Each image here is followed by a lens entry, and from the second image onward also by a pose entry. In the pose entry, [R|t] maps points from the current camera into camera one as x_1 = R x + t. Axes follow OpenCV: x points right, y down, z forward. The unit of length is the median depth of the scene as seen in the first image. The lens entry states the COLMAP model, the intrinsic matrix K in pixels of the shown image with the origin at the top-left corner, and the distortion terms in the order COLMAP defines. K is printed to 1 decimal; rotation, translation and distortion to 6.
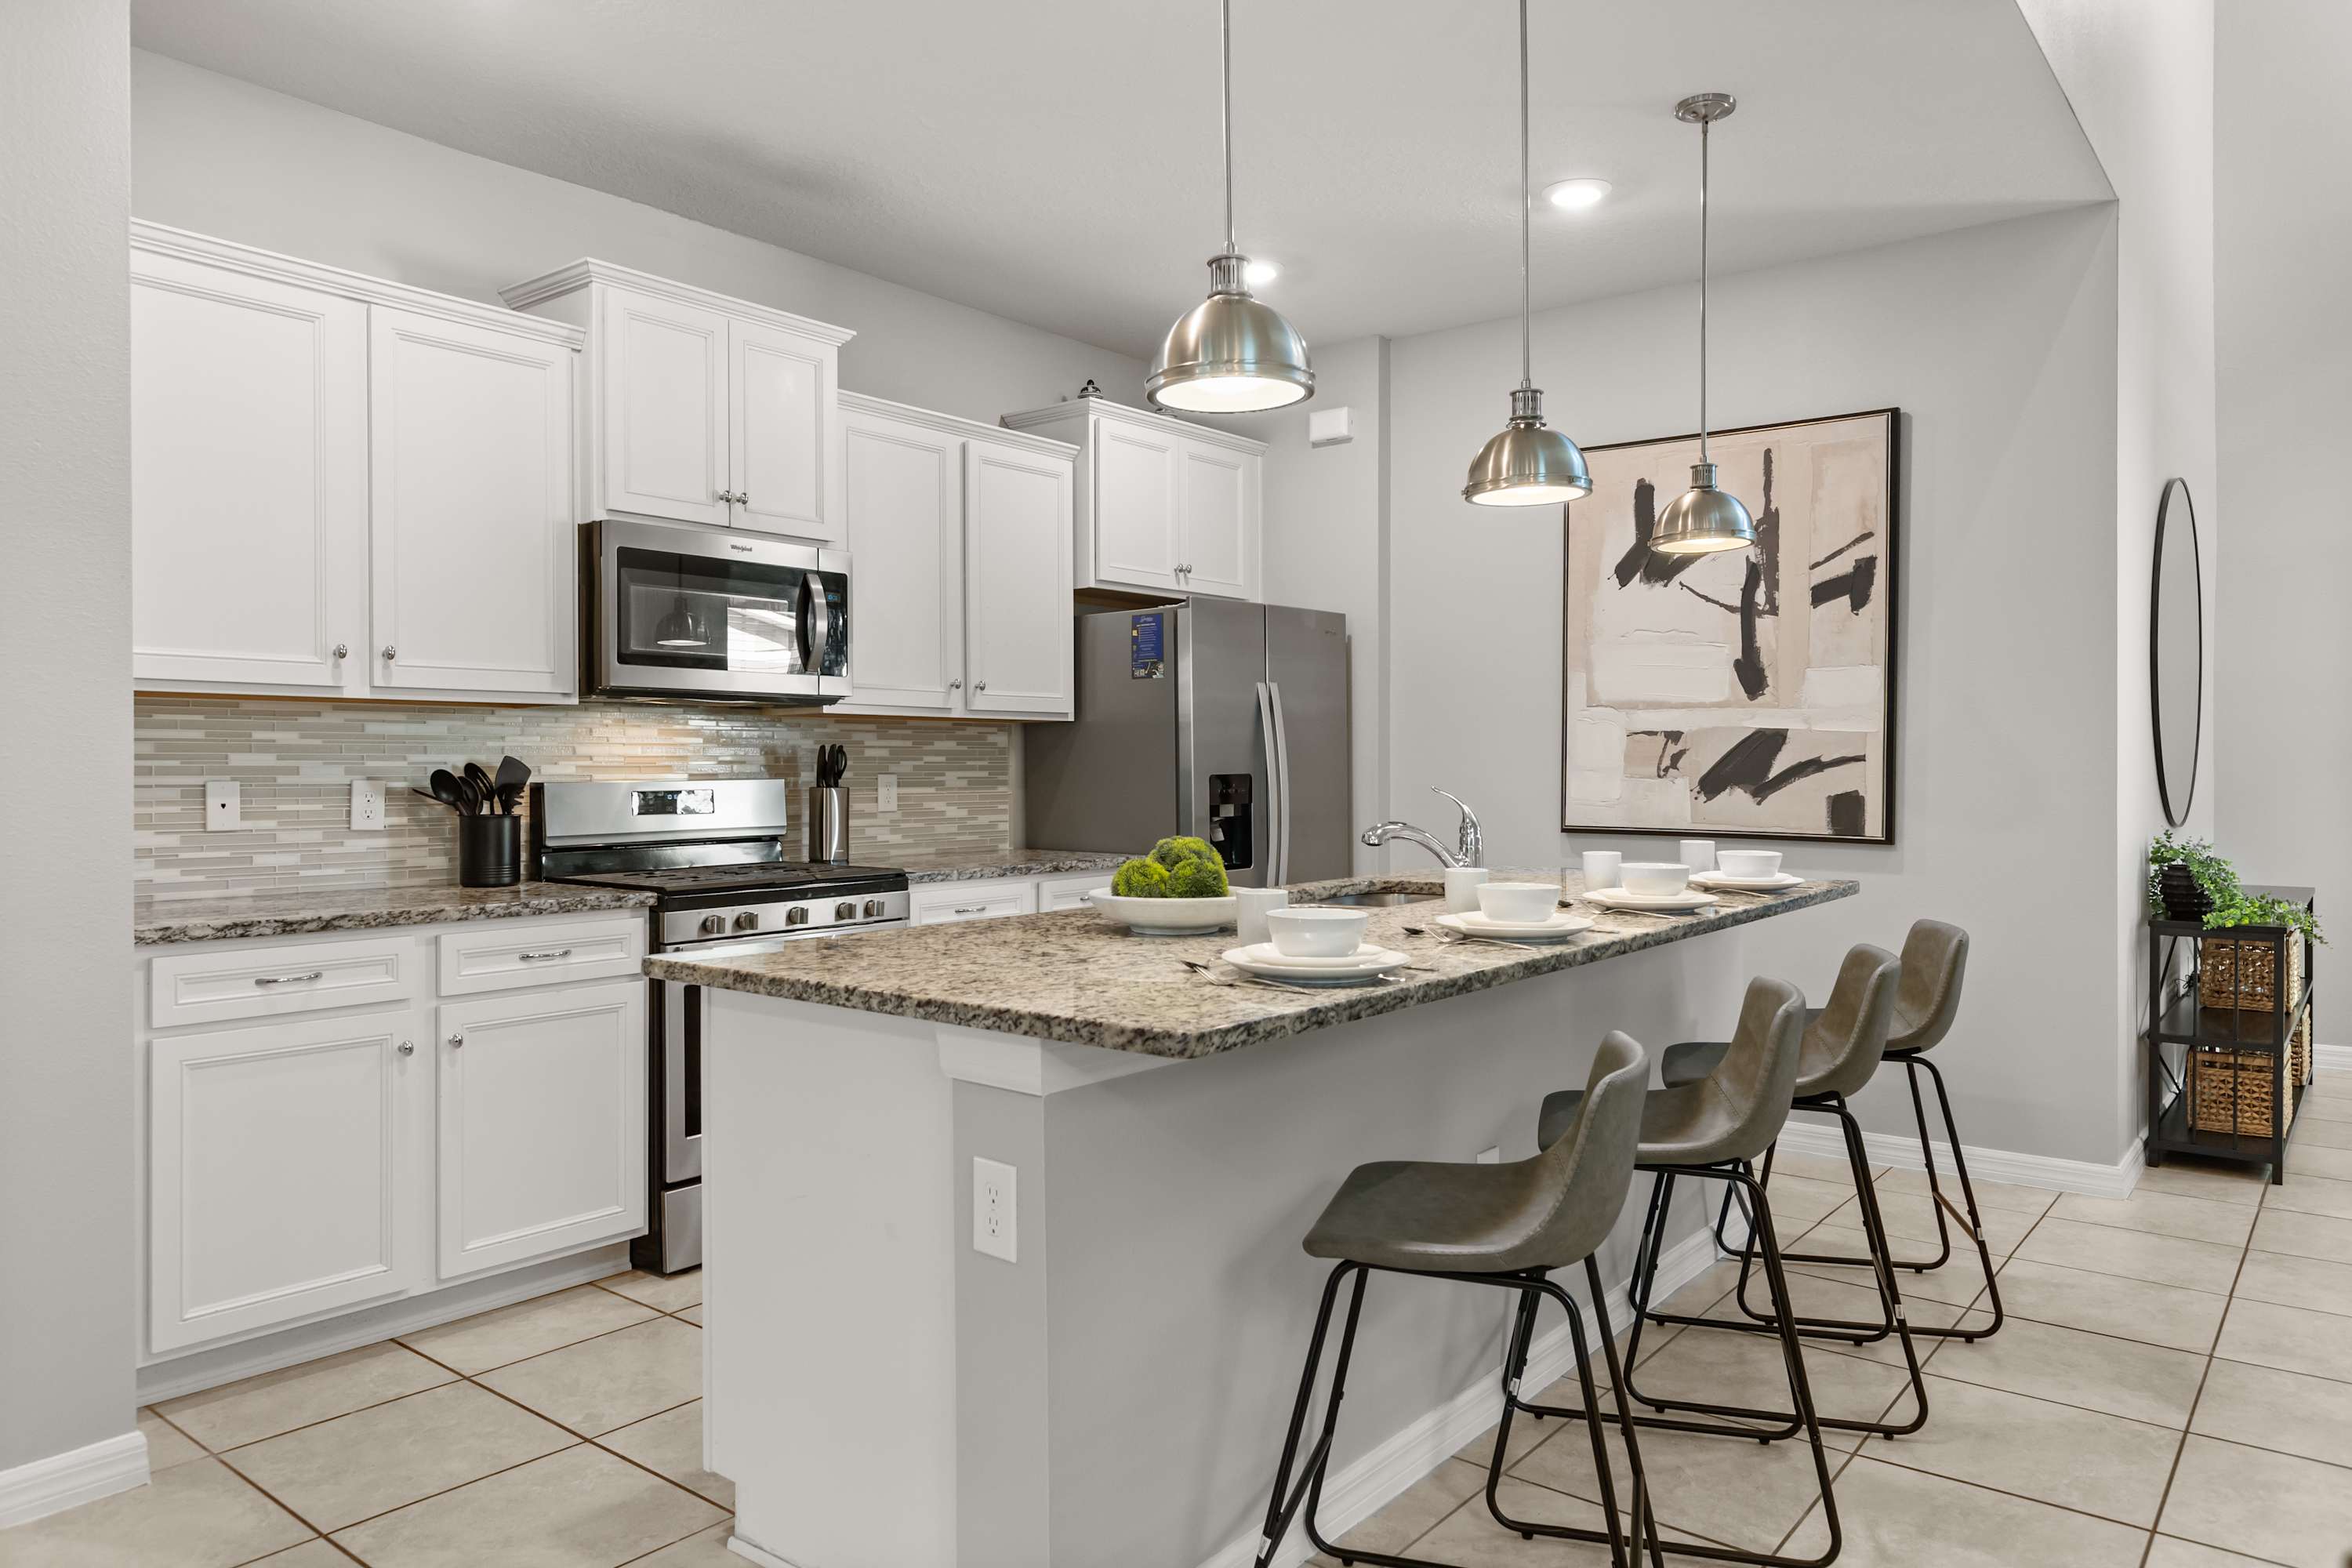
lens RADIAL K [[1521.2, 0, 1181.4], [0, 1521.2, 772.6], [0, 0, 1]] dist [0.004178, -0.002677]
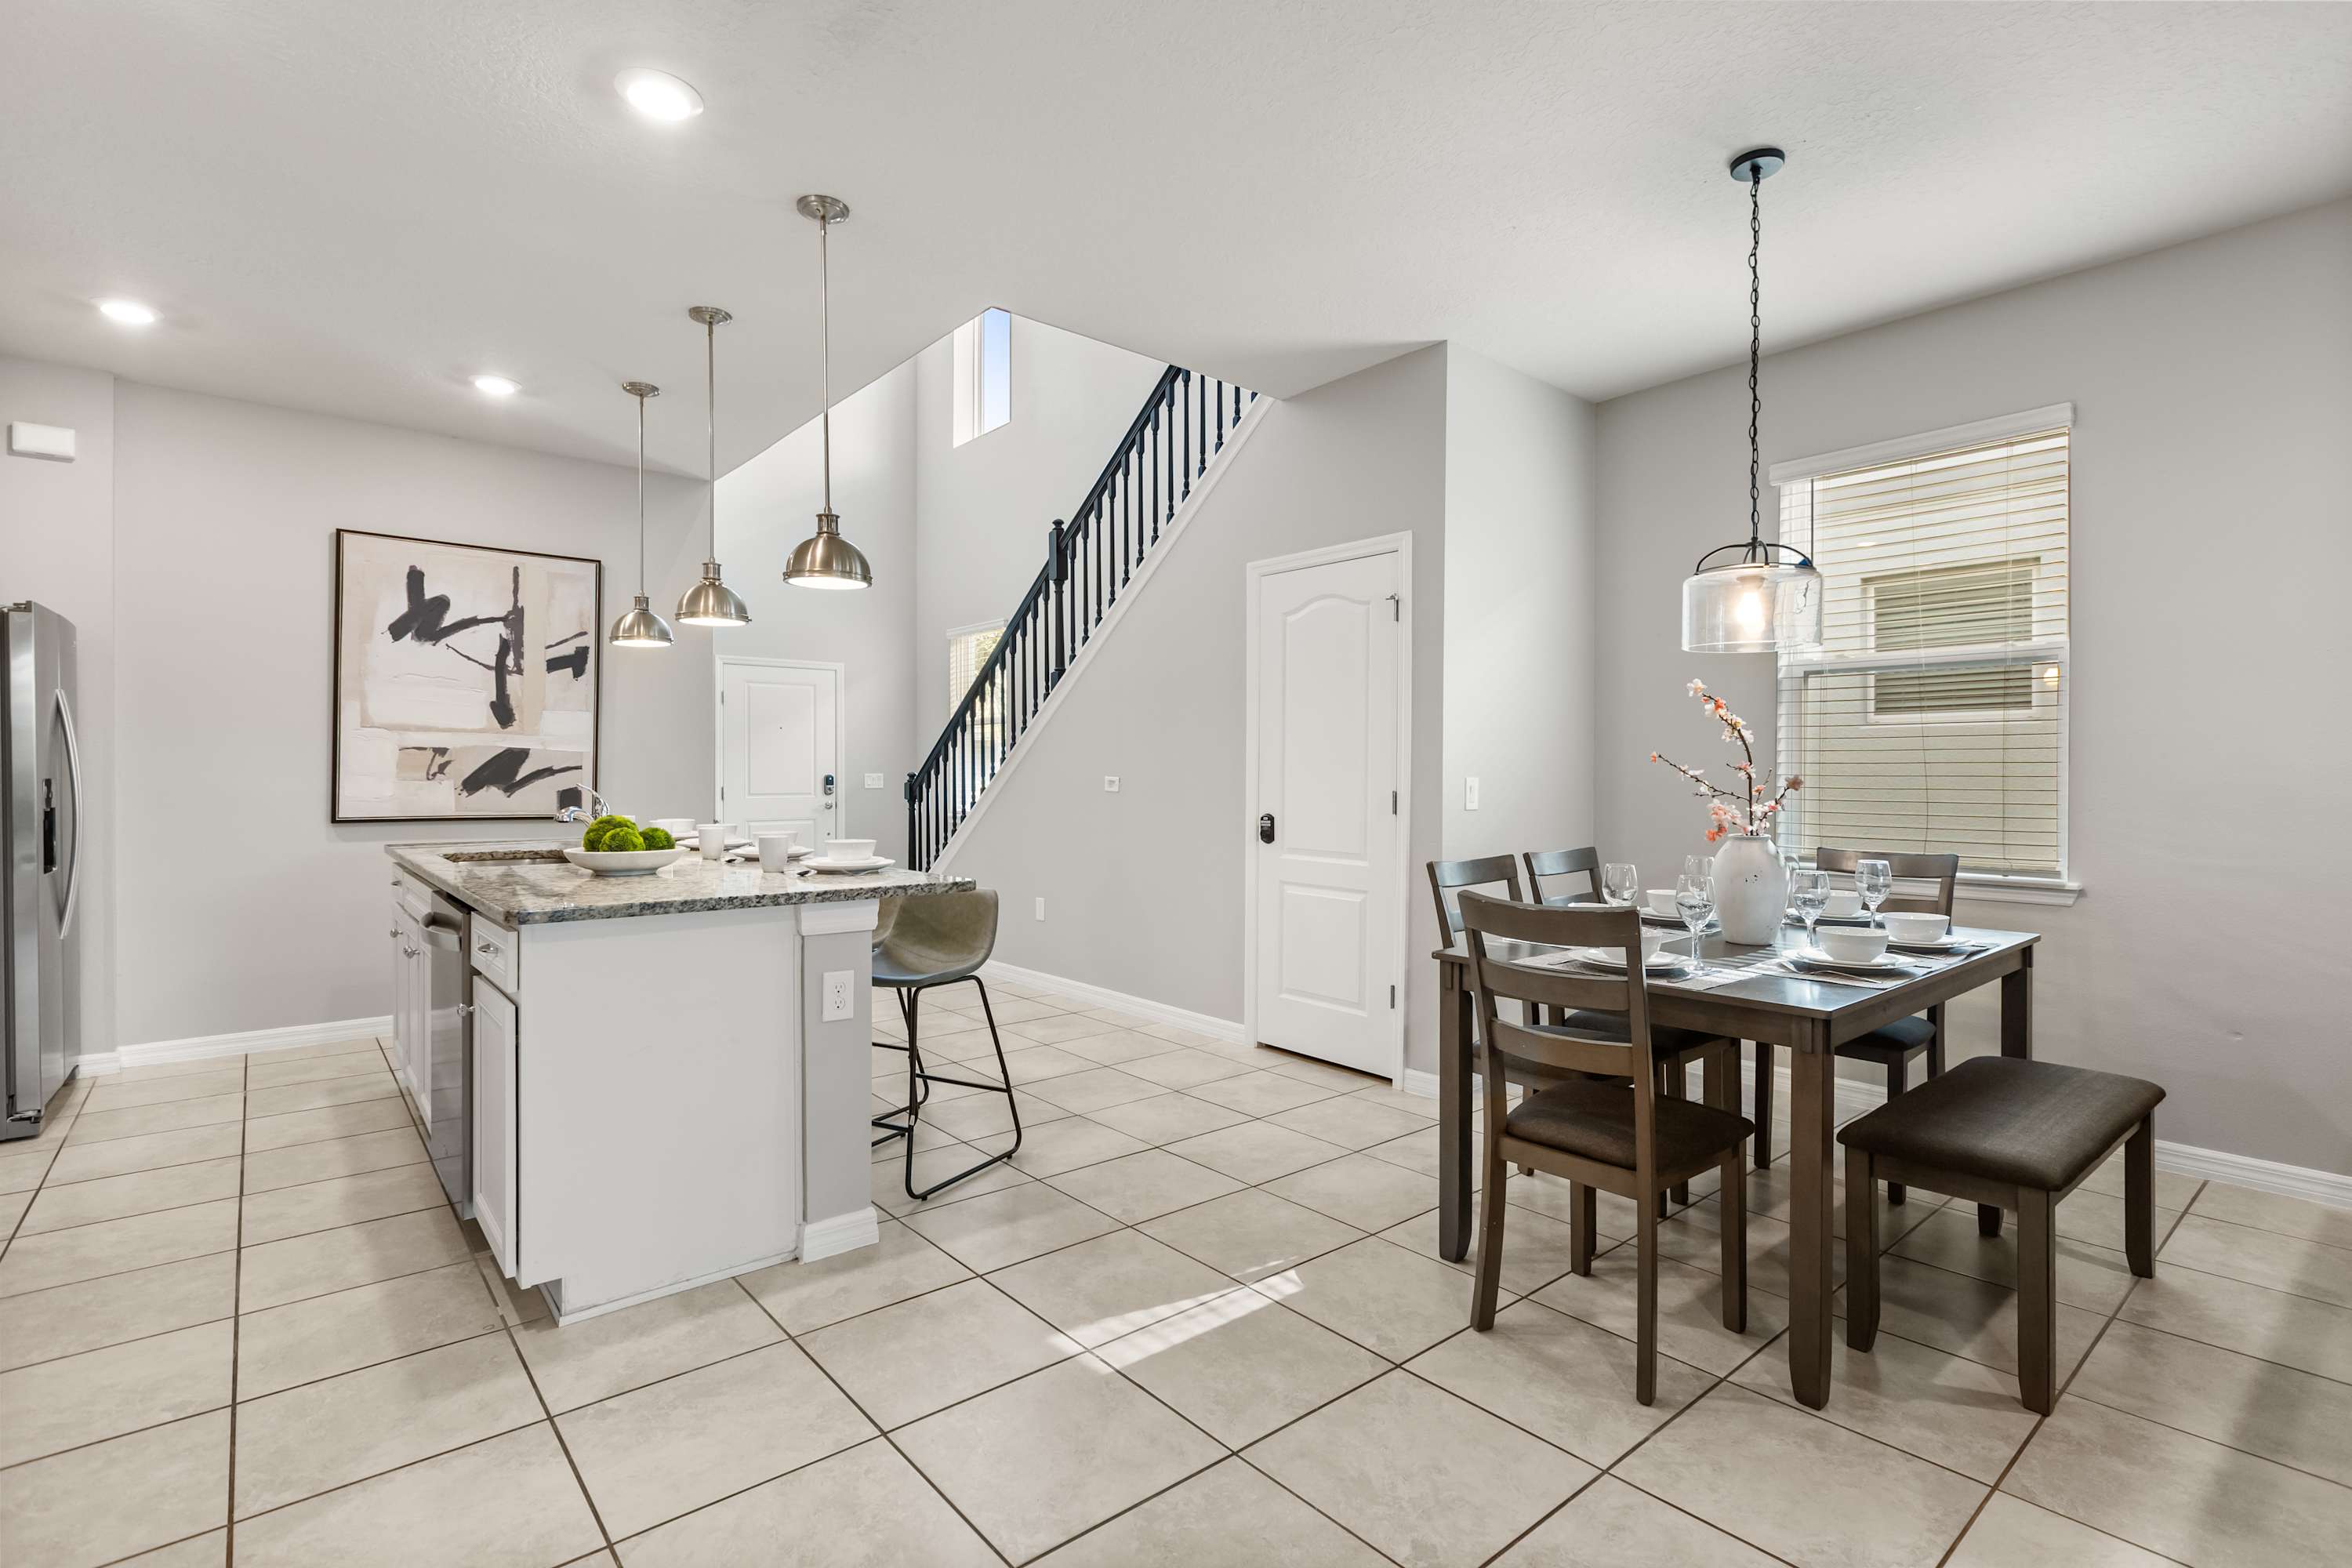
lens RADIAL K [[1125.8, 0, 1180.1], [0, 1125.8, 781.7], [0, 0, 1]] dist [-0.001725, 0.000695]
pose [[0.193153, -0.005499, 0.981153, -0.603446], [0.004123, 0.999980, 0.004793, 0.002739], [-0.981160, 0.003120, 0.193172, 0.119925]]
